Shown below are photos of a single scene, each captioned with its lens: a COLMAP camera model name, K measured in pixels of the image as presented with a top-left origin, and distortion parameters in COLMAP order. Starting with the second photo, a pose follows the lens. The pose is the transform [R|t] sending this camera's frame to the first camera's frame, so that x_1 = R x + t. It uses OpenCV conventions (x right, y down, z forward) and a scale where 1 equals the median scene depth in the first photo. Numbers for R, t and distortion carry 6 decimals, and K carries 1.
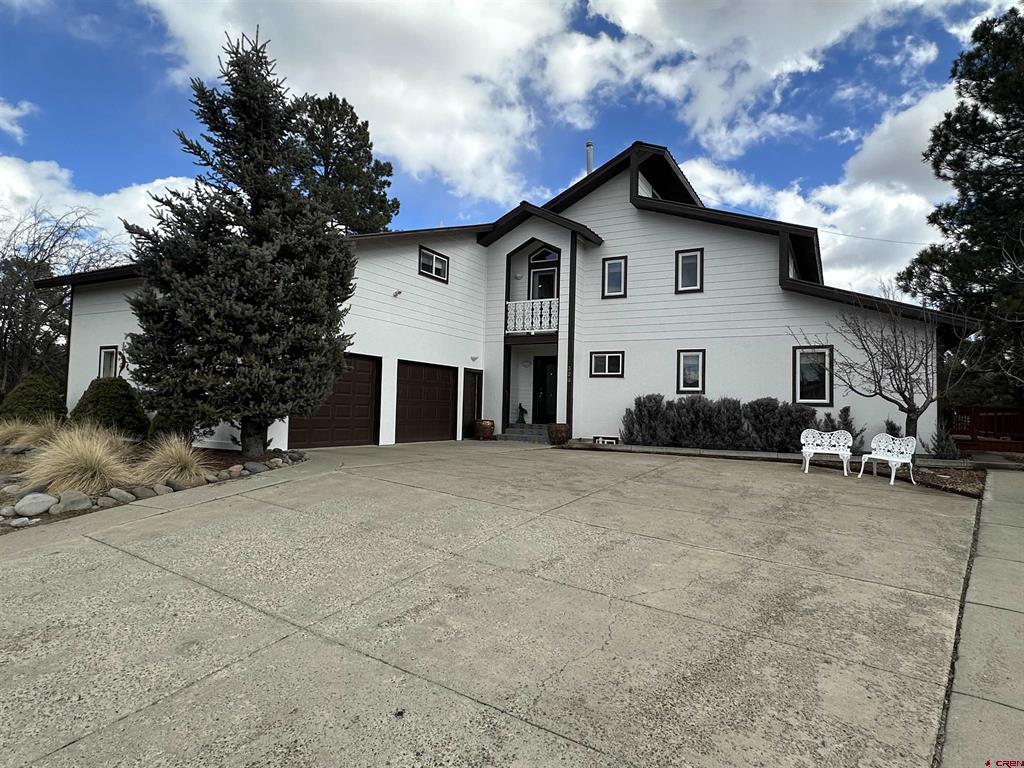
lens RADIAL K [[587.3, 0, 509.0], [0, 587.3, 381.9], [0, 0, 1]] dist [0.003910, 0.000229]
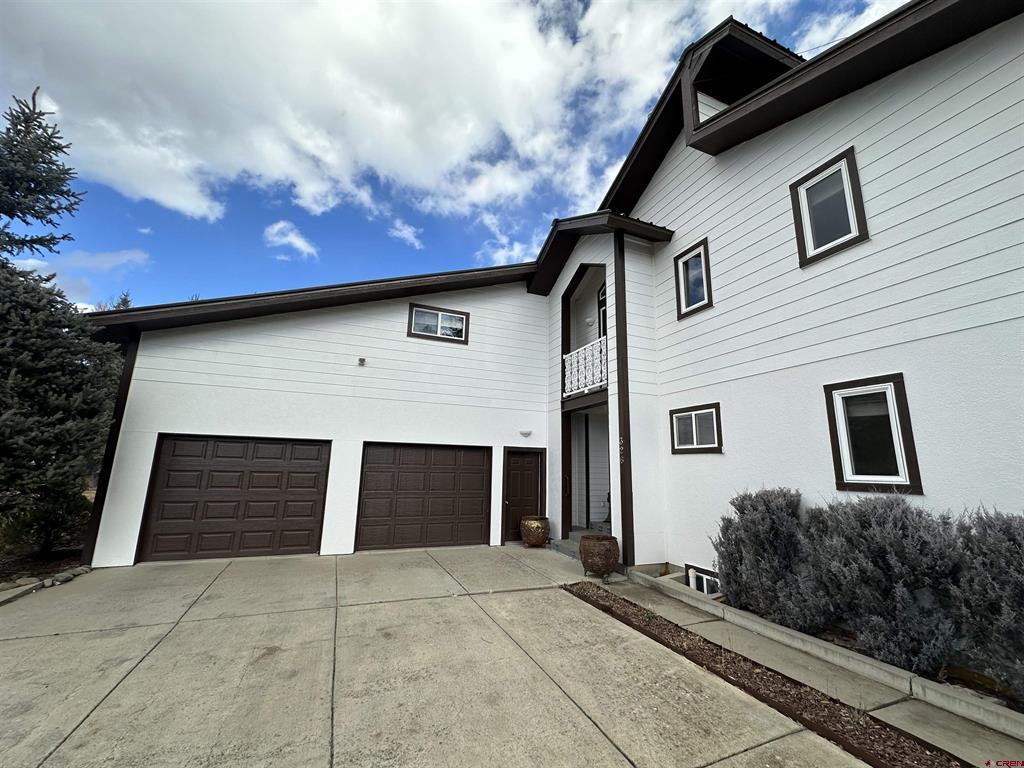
lens RADIAL K [[408.5, 0, 512.6], [0, 408.5, 384.9], [0, 0, 1]] dist [-0.004335, 0.001182]
pose [[0.773956, -0.134071, -0.618884, 0.282813], [0.025695, 0.983174, -0.180857, -0.006432], [0.632718, 0.124073, 0.764378, 0.598794]]
